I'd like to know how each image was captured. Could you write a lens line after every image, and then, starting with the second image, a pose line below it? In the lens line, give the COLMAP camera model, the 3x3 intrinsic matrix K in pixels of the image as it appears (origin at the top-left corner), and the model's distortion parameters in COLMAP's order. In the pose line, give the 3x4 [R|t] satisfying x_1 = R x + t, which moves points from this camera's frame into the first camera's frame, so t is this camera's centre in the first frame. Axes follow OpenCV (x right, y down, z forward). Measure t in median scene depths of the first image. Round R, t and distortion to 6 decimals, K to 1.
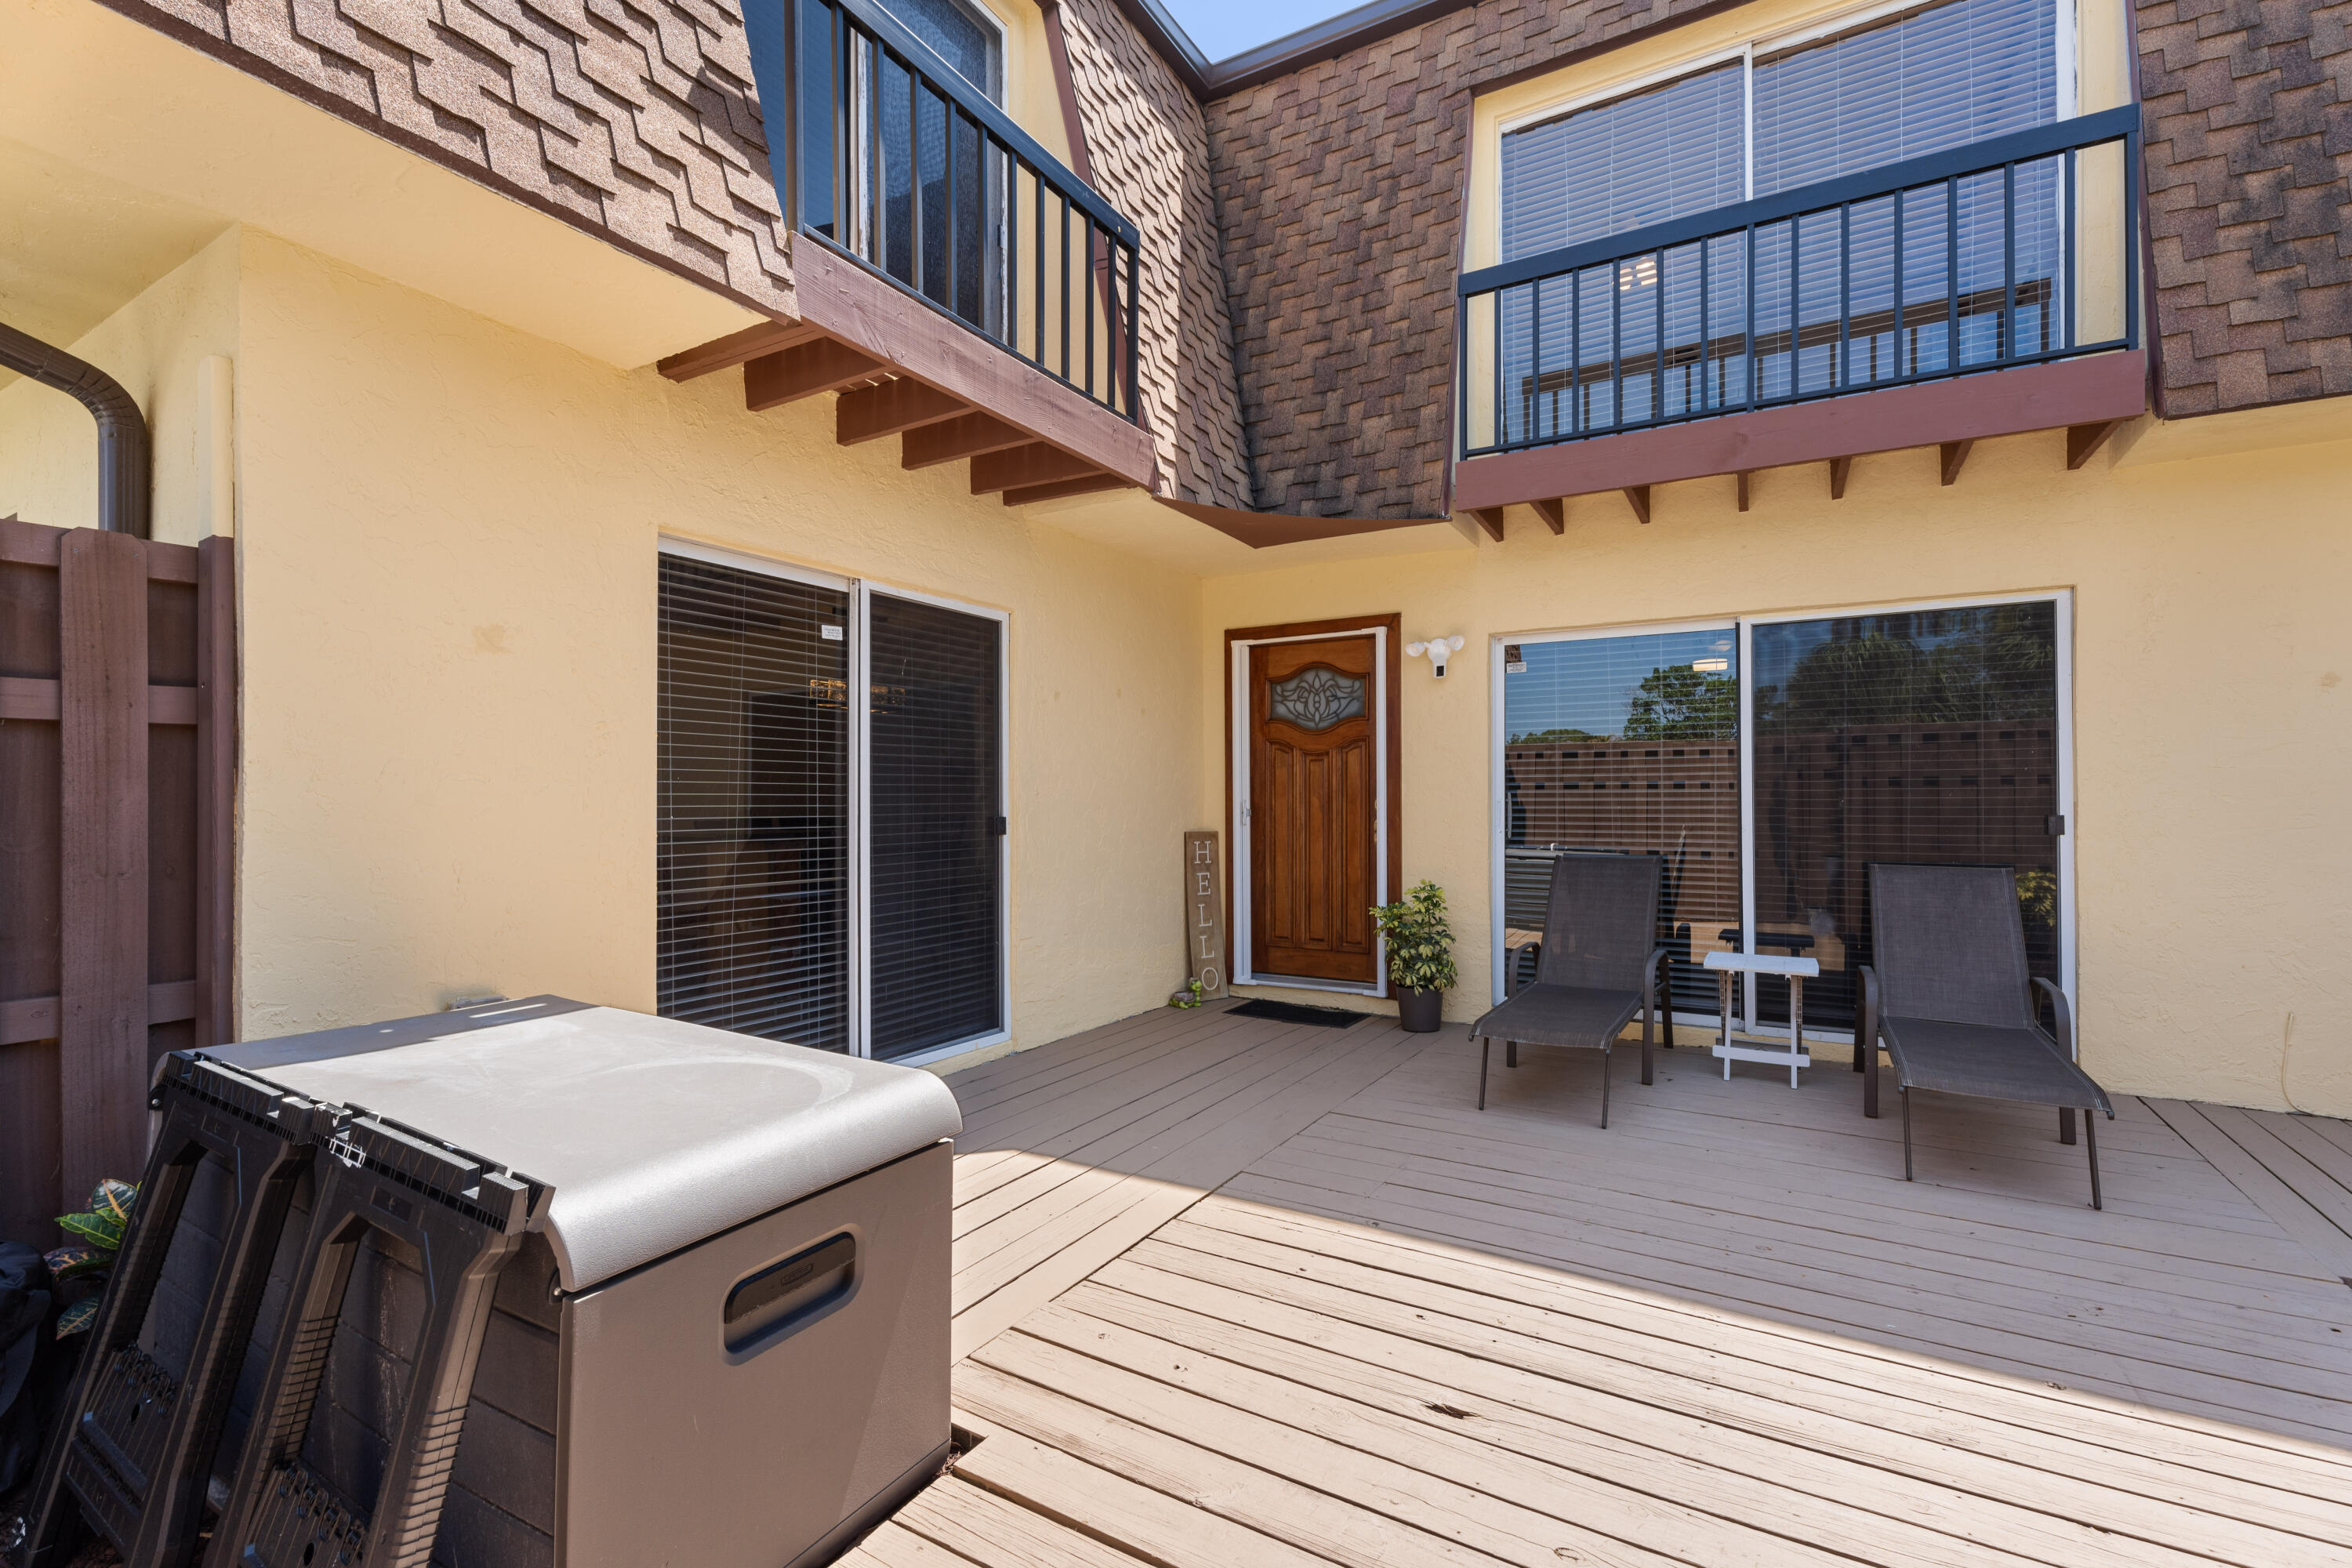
lens RADIAL K [[1043.3, 0, 1178.0], [0, 1043.3, 790.0], [0, 0, 1]] dist [0.006879, -0.000700]
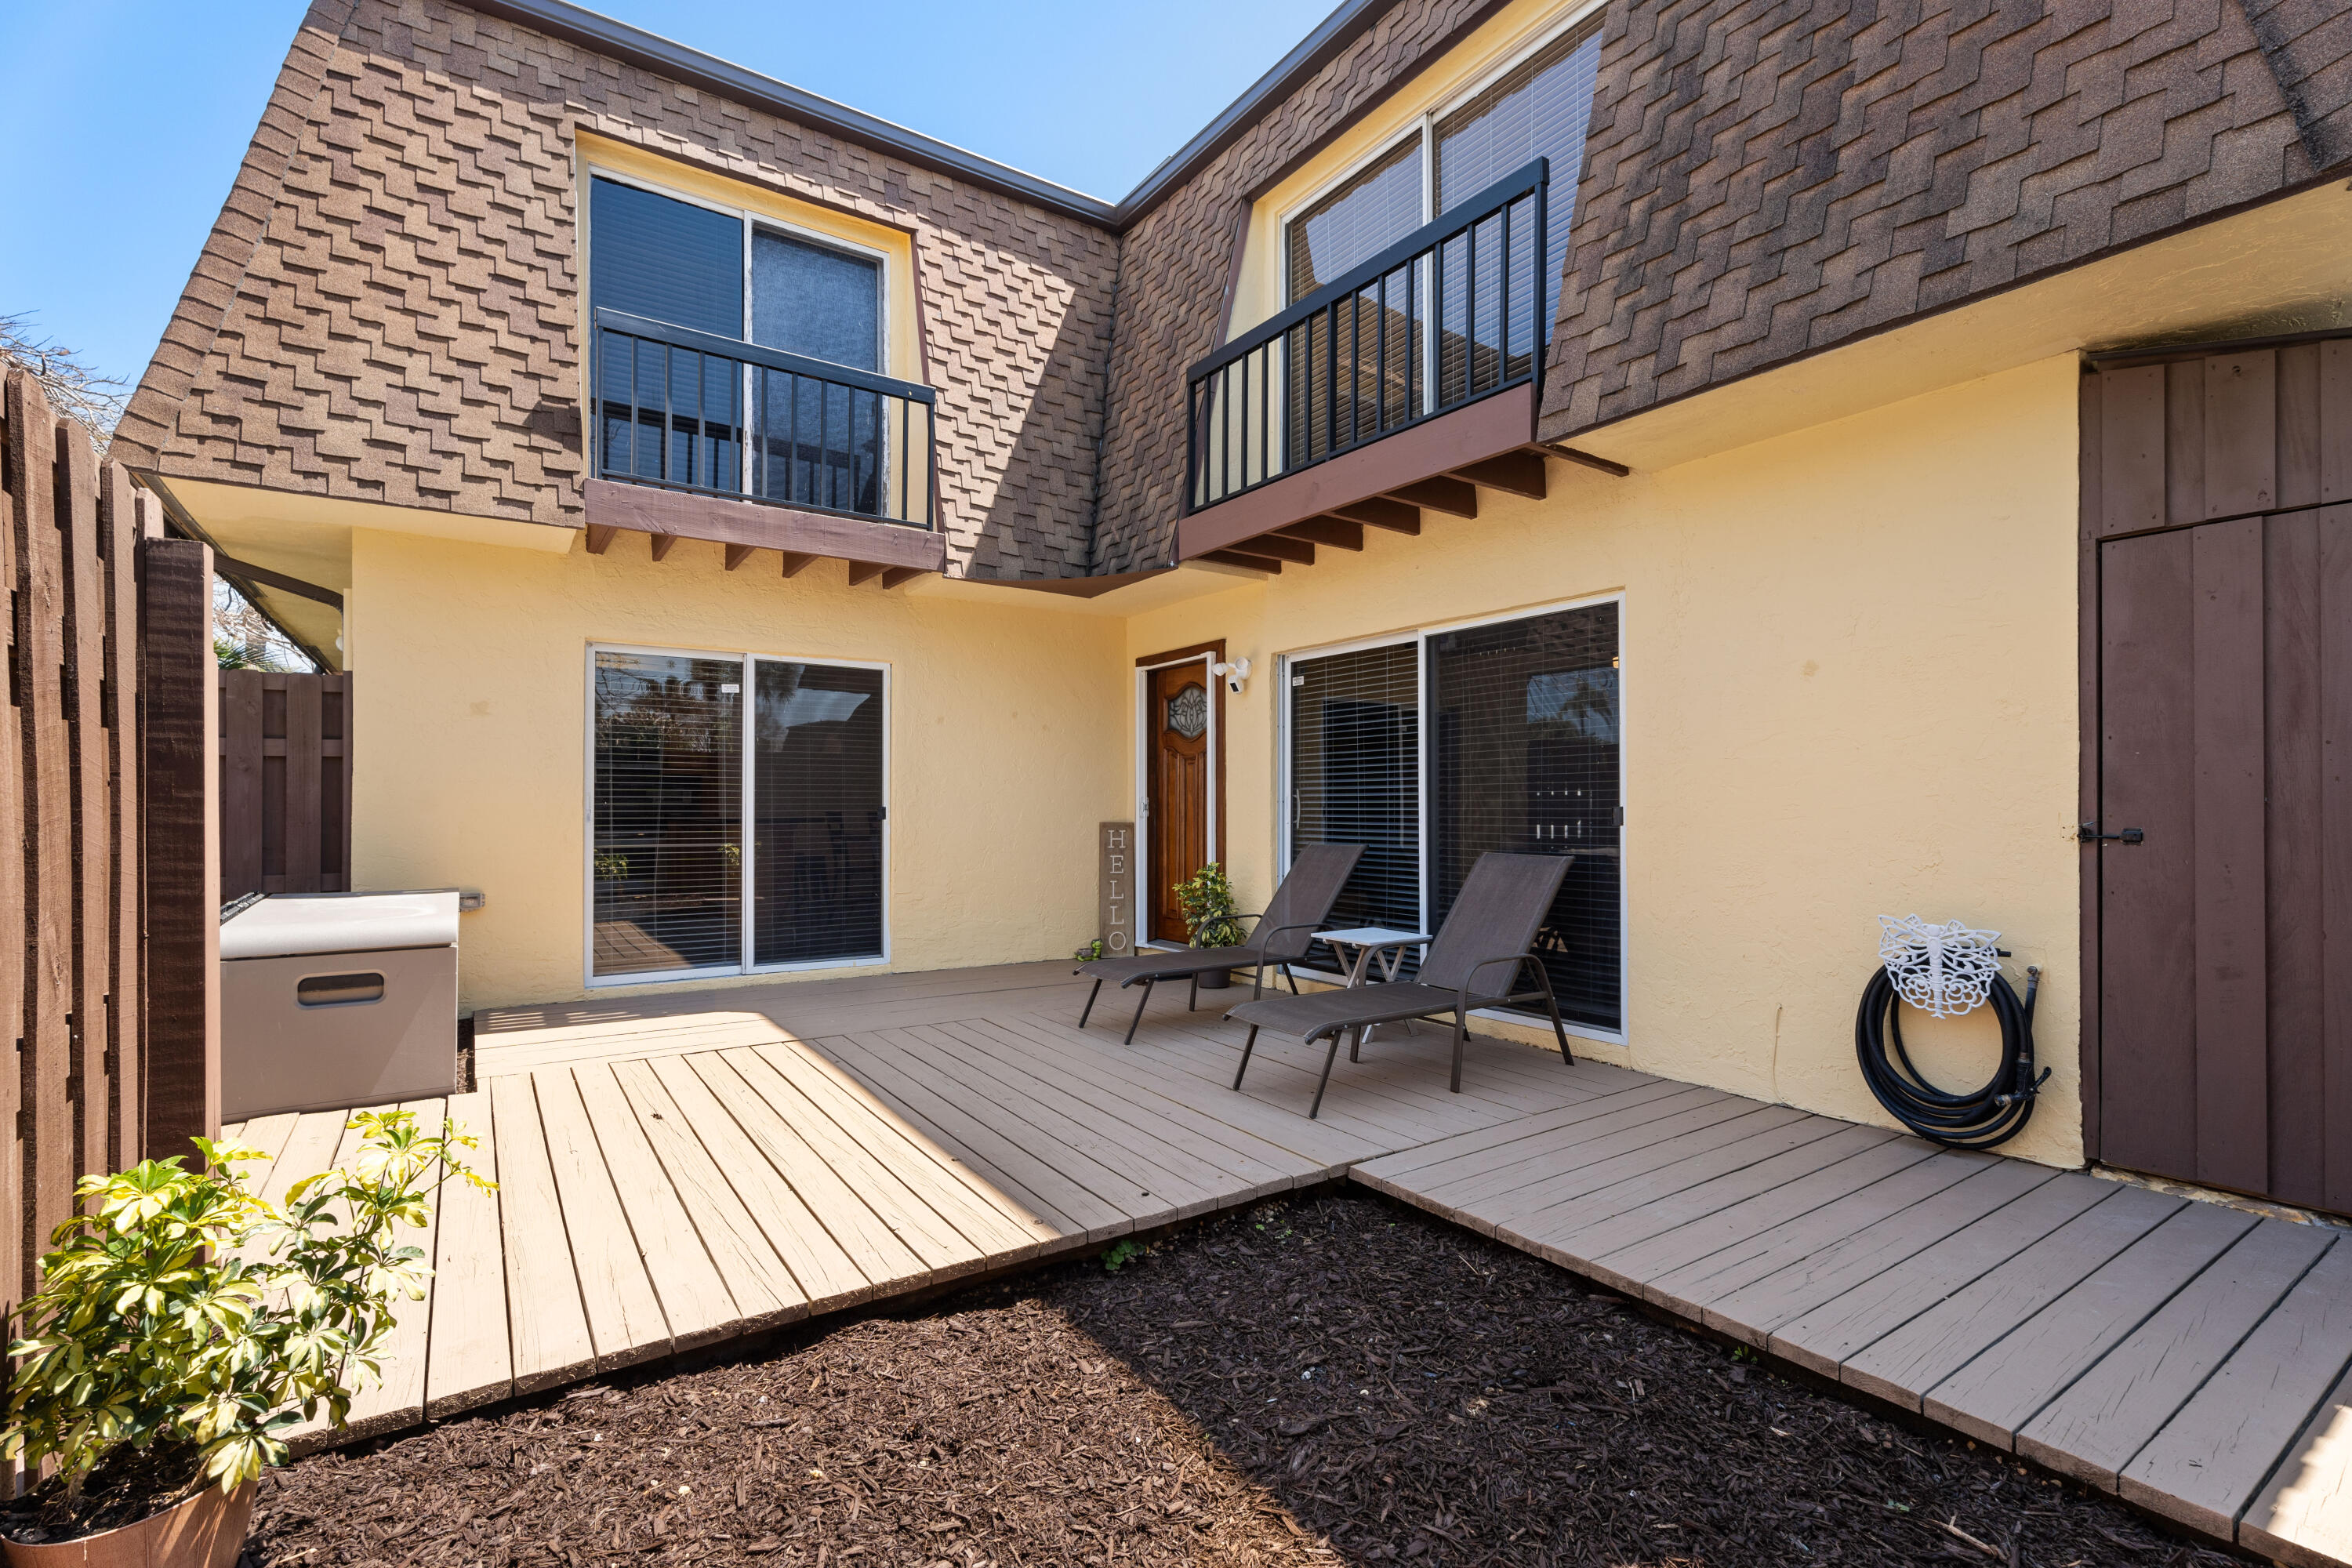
lens RADIAL K [[1043.3, 0, 1172.4], [0, 1043.3, 792.8], [0, 0, 1]] dist [0.006879, -0.000700]
pose [[0.902182, -0.002470, -0.431348, 0.835122], [0.001004, 0.999993, -0.003626, 0.012488], [0.431354, 0.002838, 0.902178, -0.122716]]
